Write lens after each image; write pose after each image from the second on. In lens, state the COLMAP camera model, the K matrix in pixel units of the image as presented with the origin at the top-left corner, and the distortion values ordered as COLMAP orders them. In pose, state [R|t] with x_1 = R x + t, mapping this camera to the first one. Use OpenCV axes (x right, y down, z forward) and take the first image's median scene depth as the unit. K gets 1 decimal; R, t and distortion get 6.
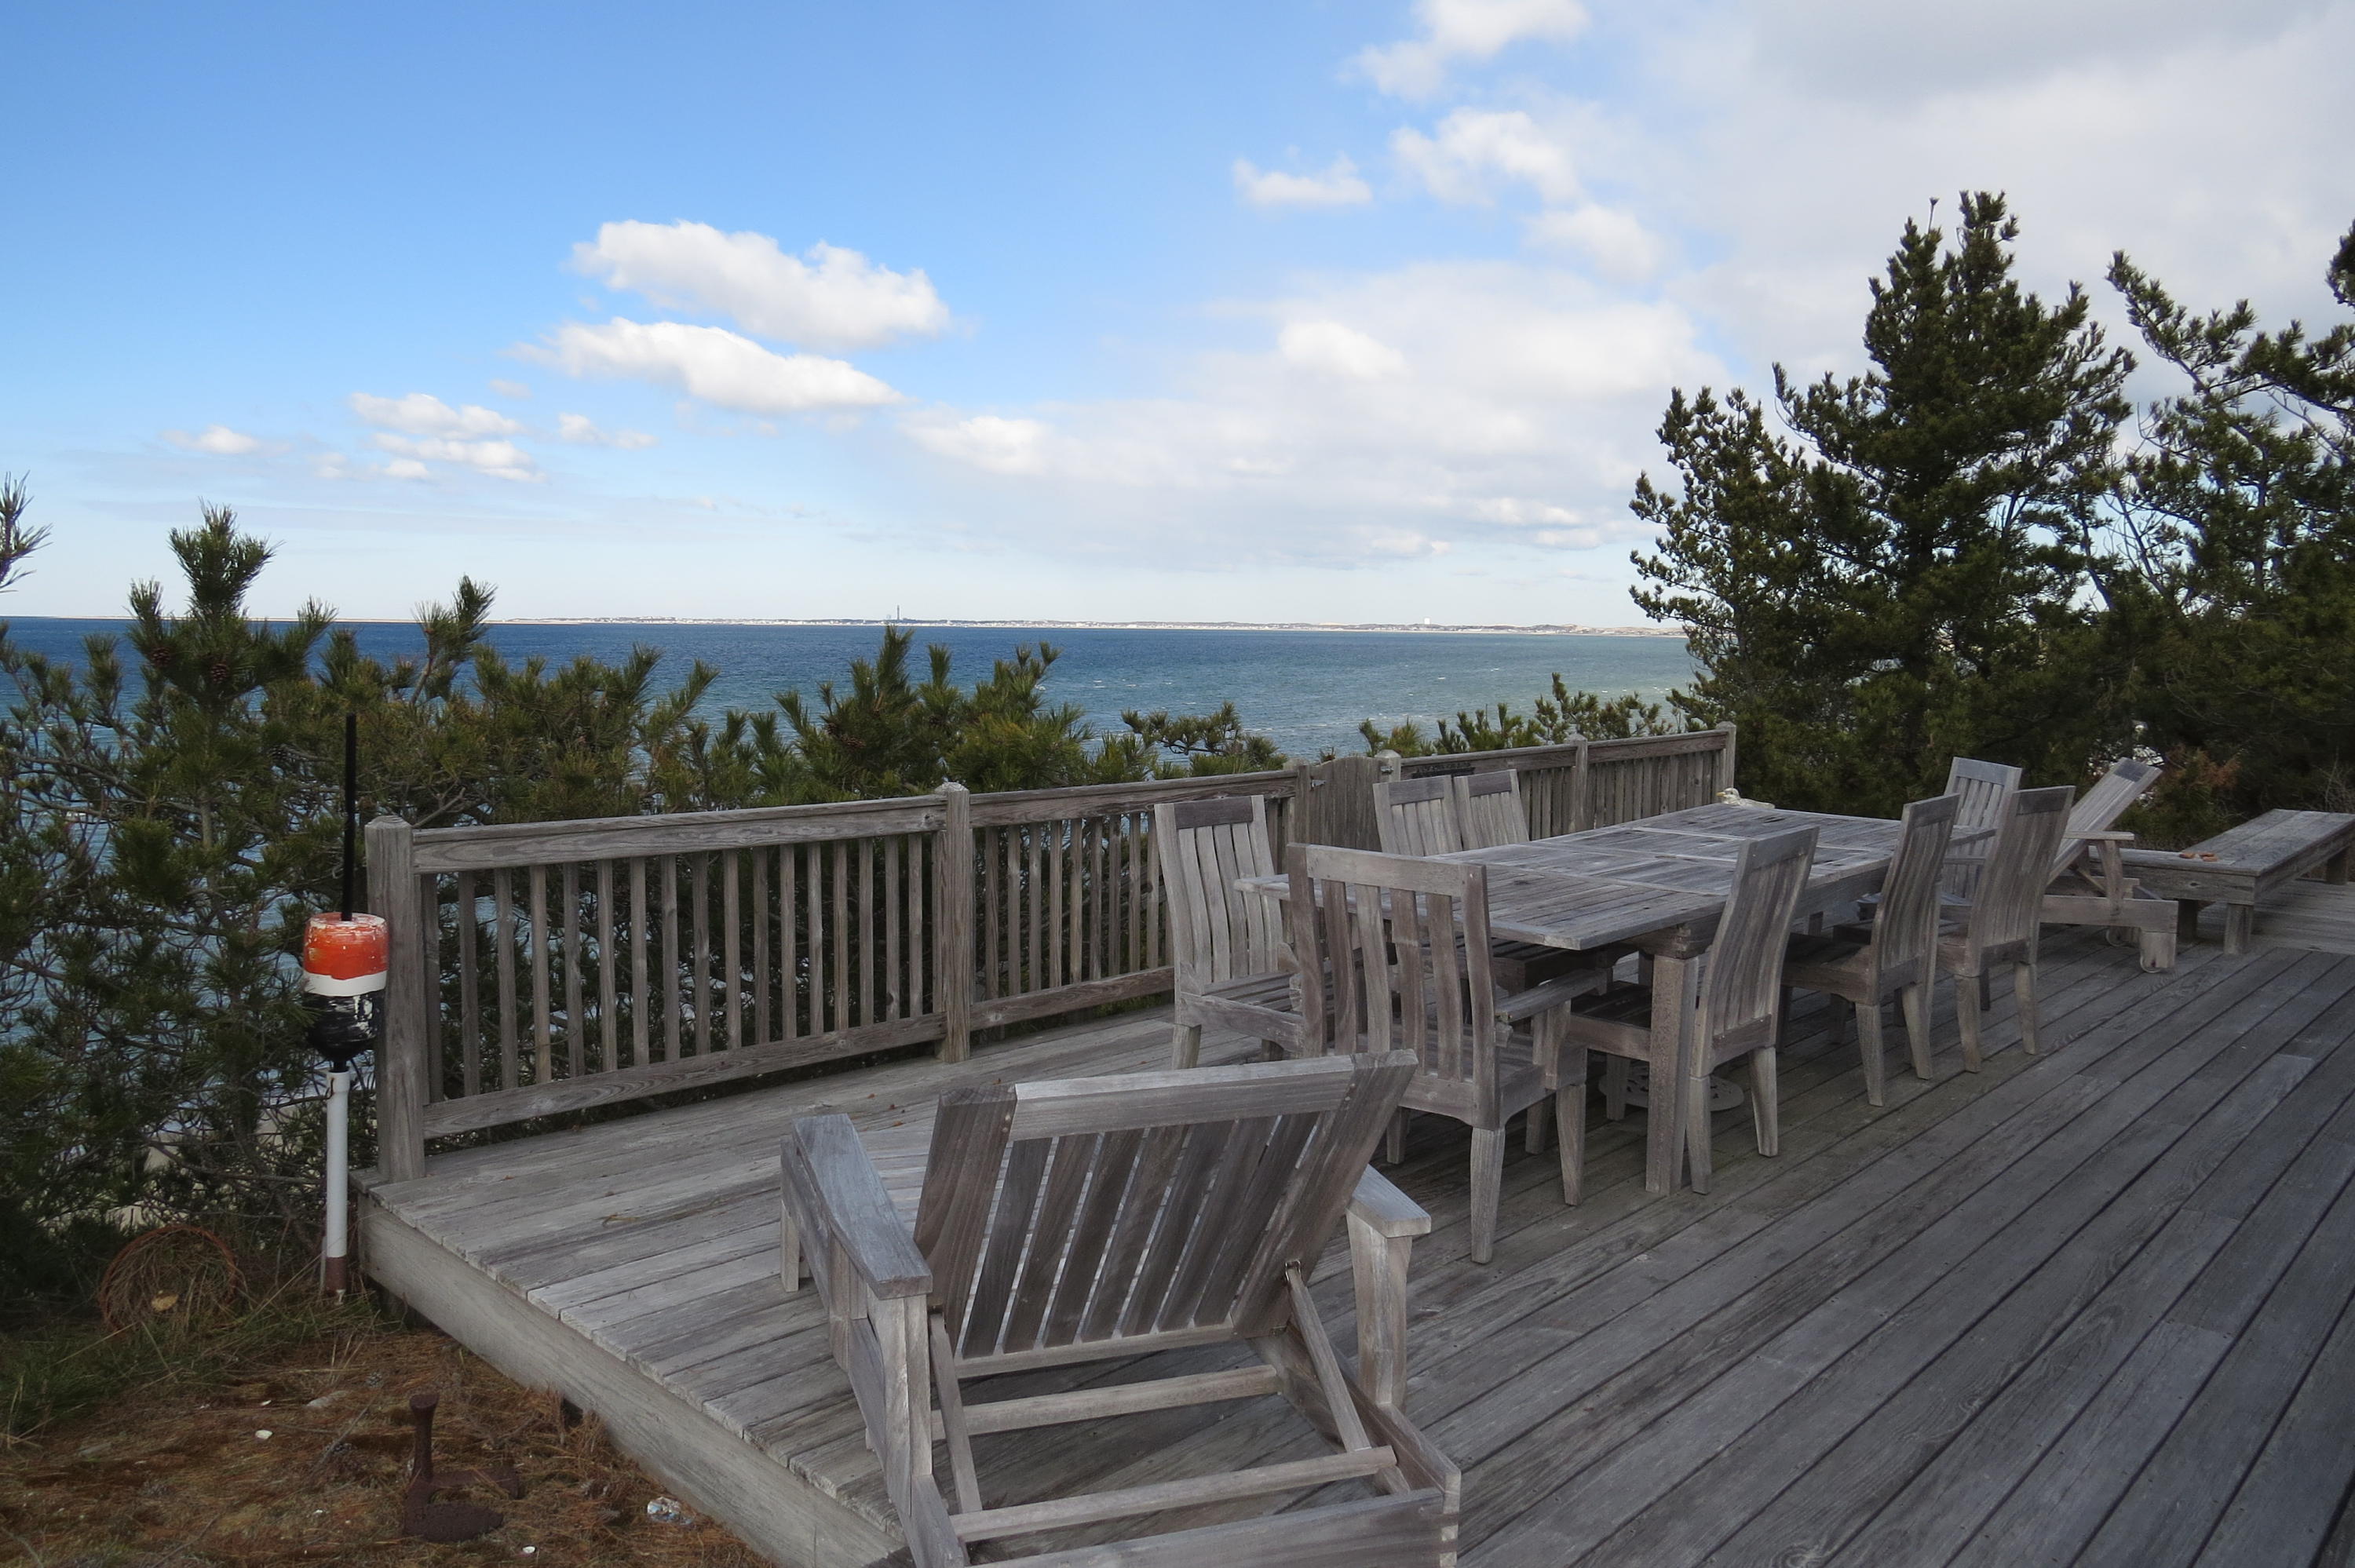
lens RADIAL K [[1704.2, 0, 1172.8], [0, 1704.2, 775.6], [0, 0, 1]] dist [-0.042120, 0.031192]
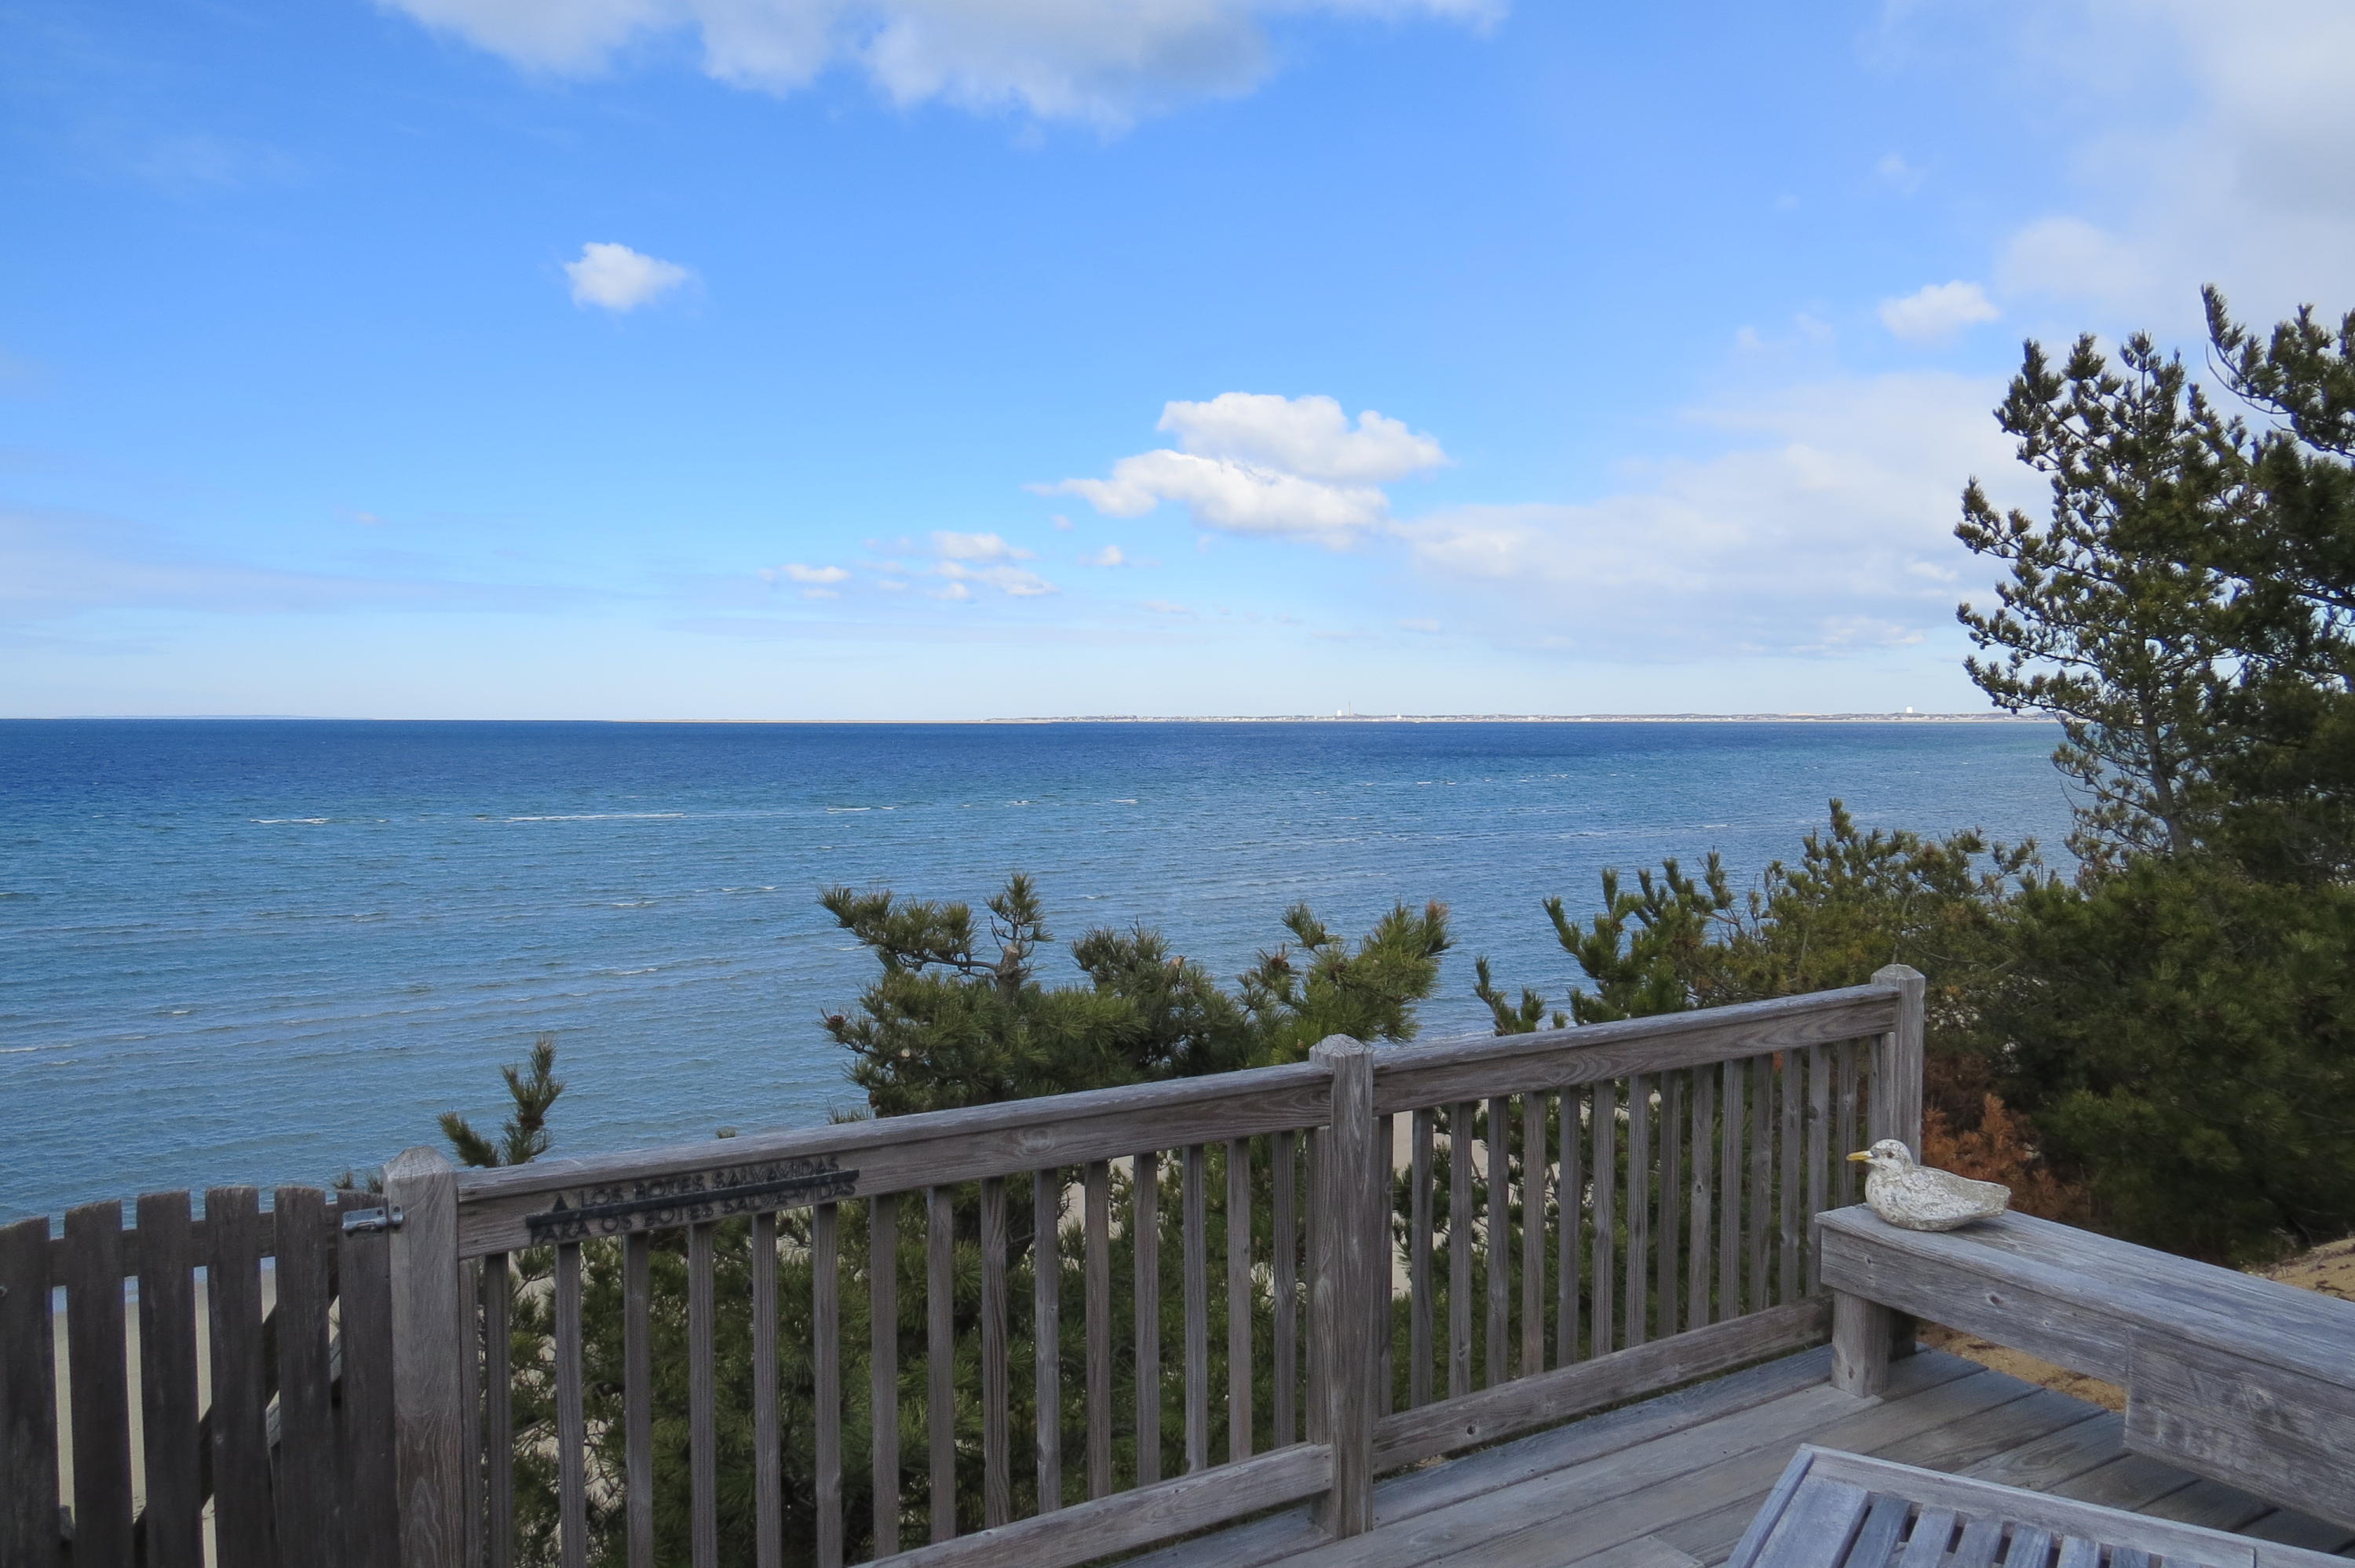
lens RADIAL K [[1704.2, 0, 1181.9], [0, 1704.2, 803.5], [0, 0, 1]] dist [-0.042120, 0.031192]
pose [[0.966986, -0.000052, -0.254831, 0.154553], [-0.009890, 0.999239, -0.037735, -0.032436], [0.254639, 0.039009, 0.966249, 0.330617]]
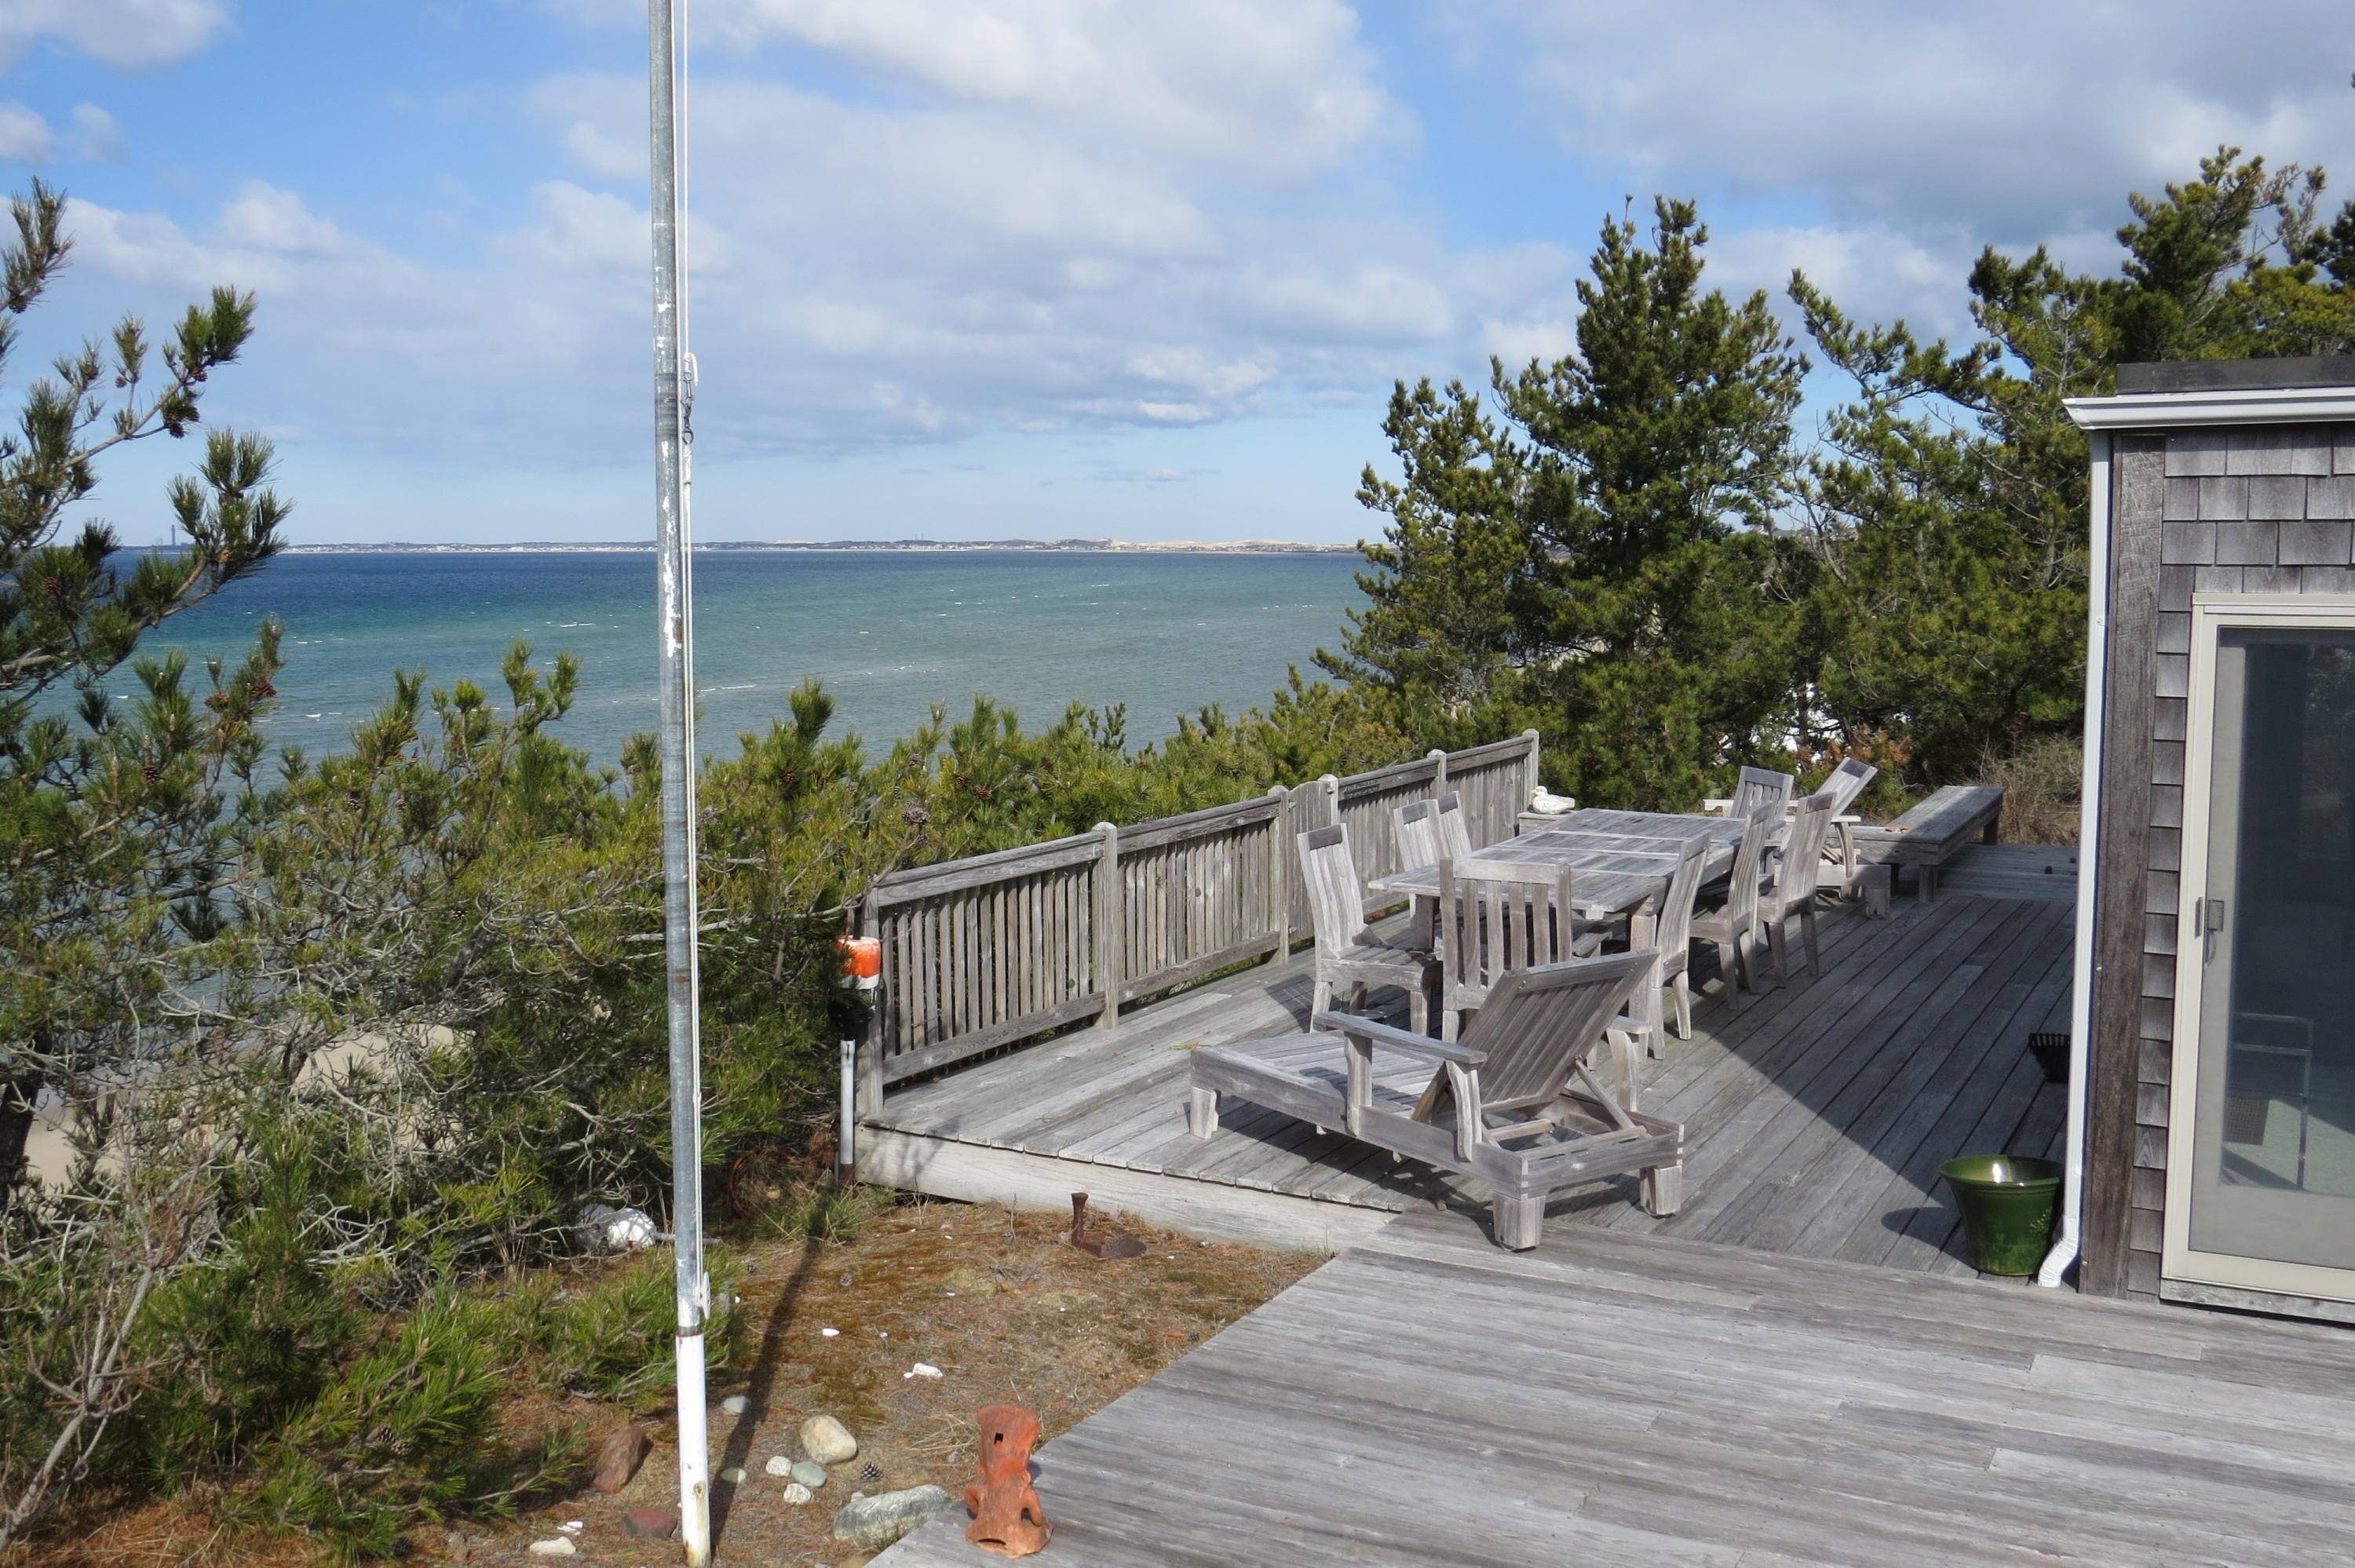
lens RADIAL K [[2284.3, 0, 1174.4], [0, 2284.3, 780.1], [0, 0, 1]] dist [-0.025602, 0.000000]
pose [[0.964233, -0.040782, 0.261899, -0.199179], [0.036208, 0.999096, 0.022267, -0.025018], [-0.262570, -0.011987, 0.964838, -0.282012]]
